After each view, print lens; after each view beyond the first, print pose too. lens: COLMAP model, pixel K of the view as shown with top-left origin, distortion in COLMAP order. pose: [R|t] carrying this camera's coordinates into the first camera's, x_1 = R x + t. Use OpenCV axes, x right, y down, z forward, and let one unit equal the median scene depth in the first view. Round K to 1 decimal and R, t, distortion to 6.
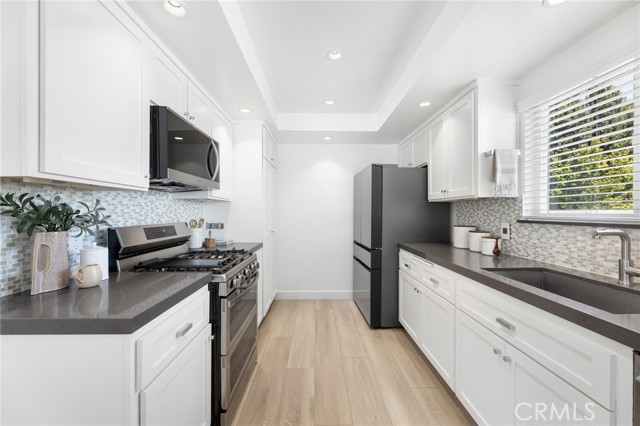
lens RADIAL K [[259.1, 0, 320.0], [0, 259.1, 213.0], [0, 0, 1]] dist [-0.001408, -0.000181]
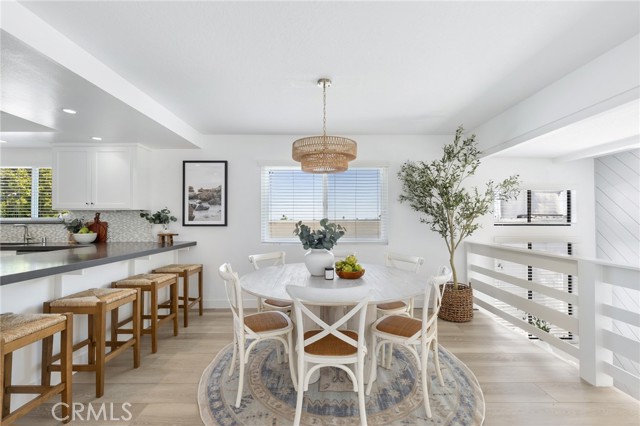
lens RADIAL K [[276.2, 0, 320.0], [0, 276.2, 213.0], [0, 0, 1]] dist [-0.000927, -0.000251]
pose [[0.019365, 0.022403, 0.999561, -1.078451], [0.004263, 0.999738, -0.022489, 0.010000], [-0.999803, 0.004697, 0.019265, -1.361340]]
